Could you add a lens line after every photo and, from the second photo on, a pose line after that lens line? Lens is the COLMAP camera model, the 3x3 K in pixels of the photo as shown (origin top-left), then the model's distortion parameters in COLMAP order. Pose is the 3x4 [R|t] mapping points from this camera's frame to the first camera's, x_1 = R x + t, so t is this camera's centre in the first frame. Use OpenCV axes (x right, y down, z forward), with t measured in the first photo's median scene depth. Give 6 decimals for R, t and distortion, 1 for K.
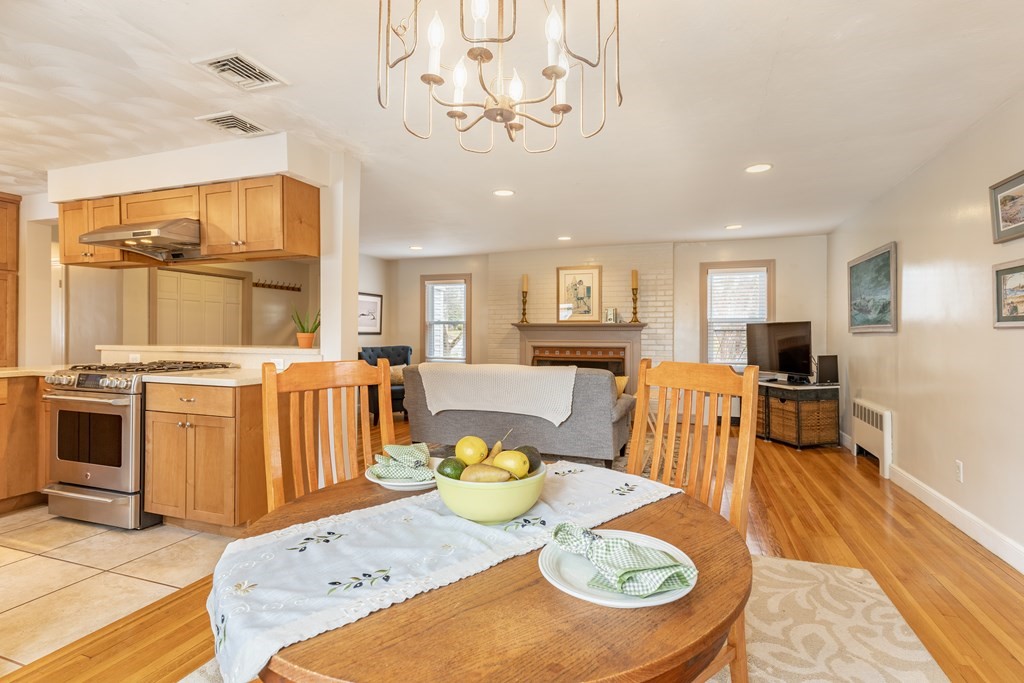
lens RADIAL K [[475.5, 0, 533.4], [0, 475.5, 333.0], [0, 0, 1]] dist [0.001391, 0.000348]
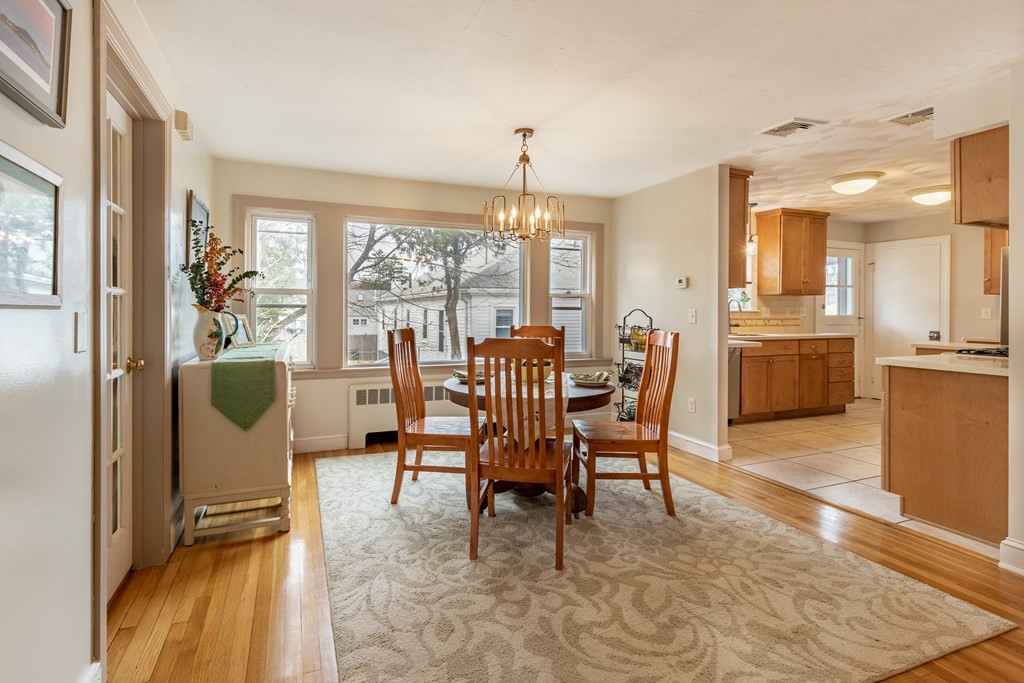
lens RADIAL K [[488.0, 0, 485.3], [0, 488.0, 312.4], [0, 0, 1]] dist [0.001994, -0.000262]
pose [[-0.768467, -0.003218, -0.639881, 0.343805], [-0.004751, 0.999988, 0.000677, -0.002888], [0.639872, 0.003560, -0.768474, 0.536231]]
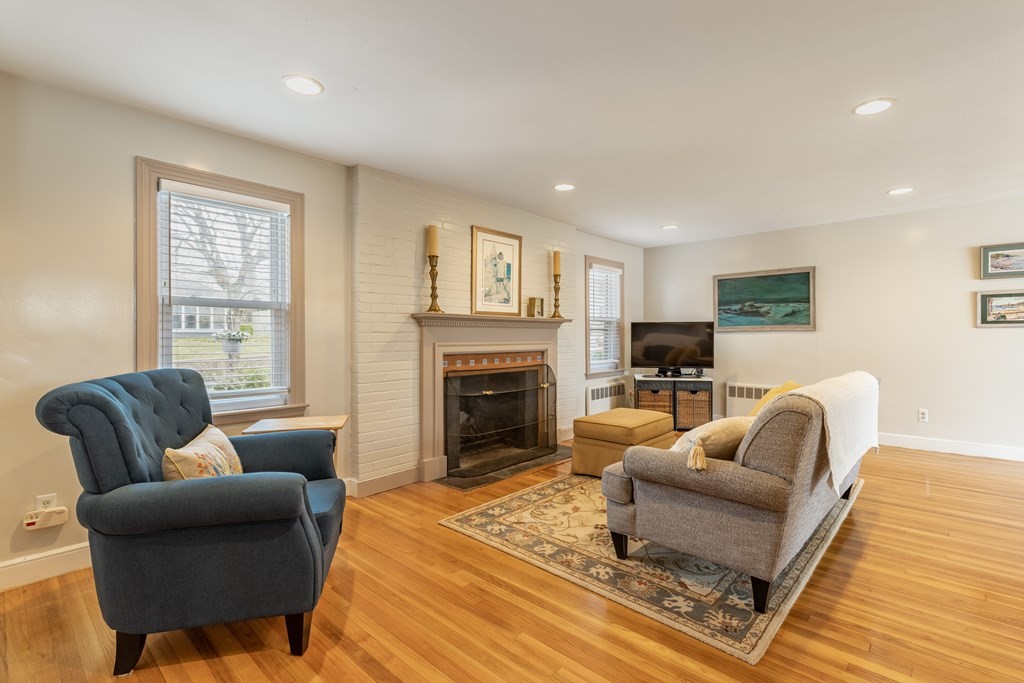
lens RADIAL K [[468.5, 0, 523.4], [0, 468.5, 334.5], [0, 0, 1]] dist [0.003817, -0.000004]
pose [[0.402291, -0.000285, 0.915512, -0.527336], [0.001981, 0.999998, -0.000559, 0.005531], [-0.915510, 0.002038, 0.402290, 0.751917]]
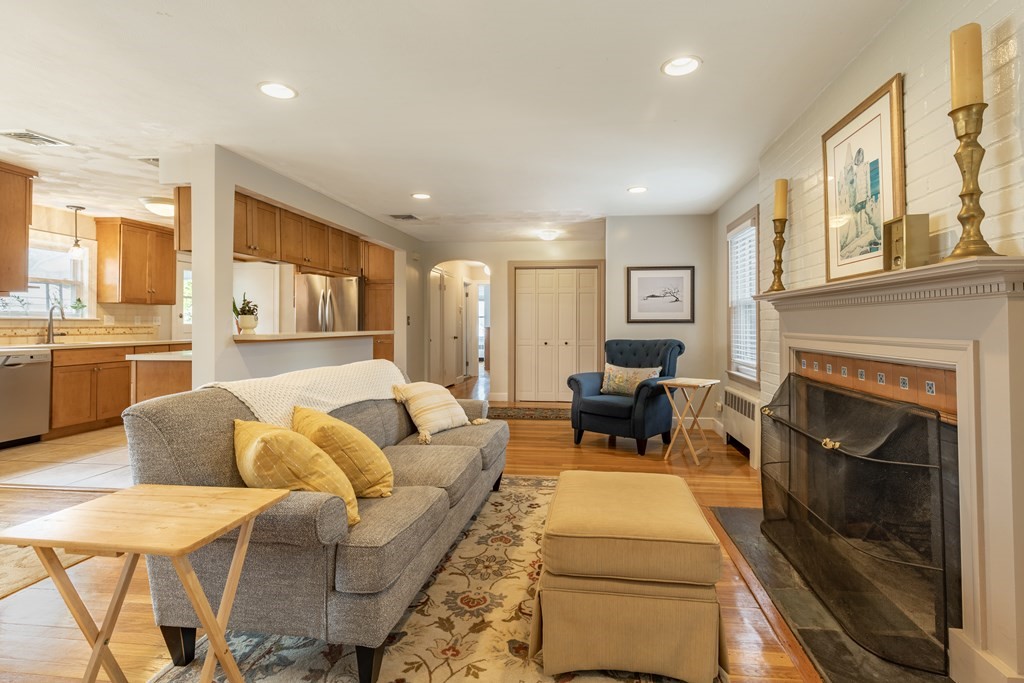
lens RADIAL K [[488.0, 0, 538.2], [0, 488.0, 320.8], [0, 0, 1]] dist [0.000242, -0.000337]
pose [[0.210246, -0.011097, -0.977585, 0.400887], [0.003484, 0.999938, -0.010602, 0.008286], [0.977642, -0.001177, 0.210272, 0.765771]]
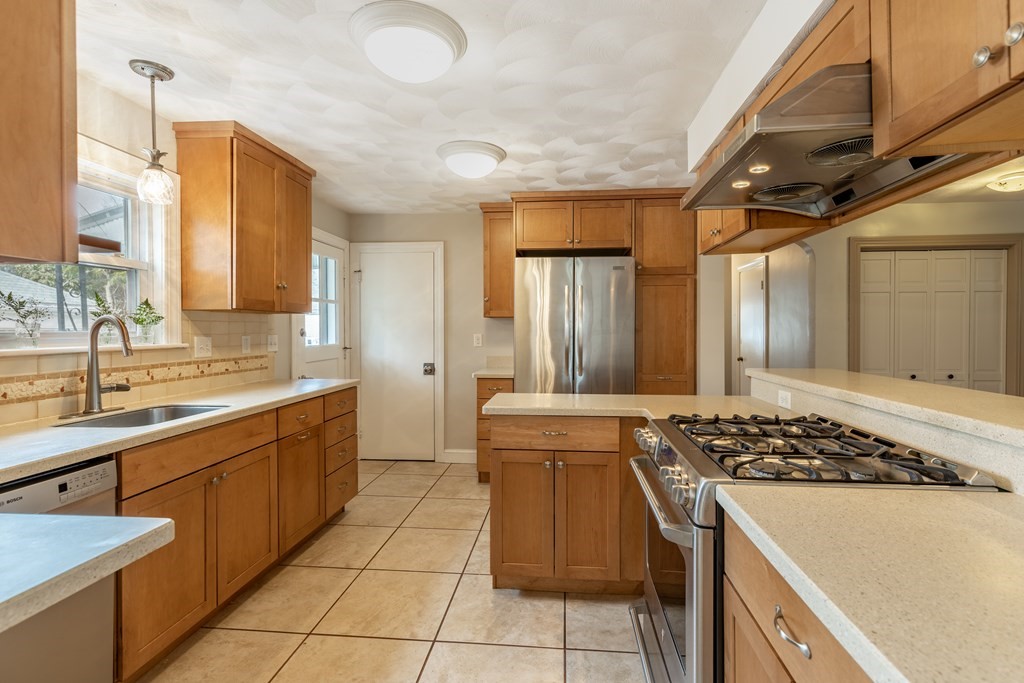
lens RADIAL K [[474.3, 0, 522.1], [0, 474.3, 332.9], [0, 0, 1]] dist [0.002027, 0.000521]
pose [[0.228056, 0.003954, -0.973640, -0.209731], [0.005738, 0.999969, 0.005405, -0.019159], [0.973631, -0.006820, 0.228026, 0.335755]]
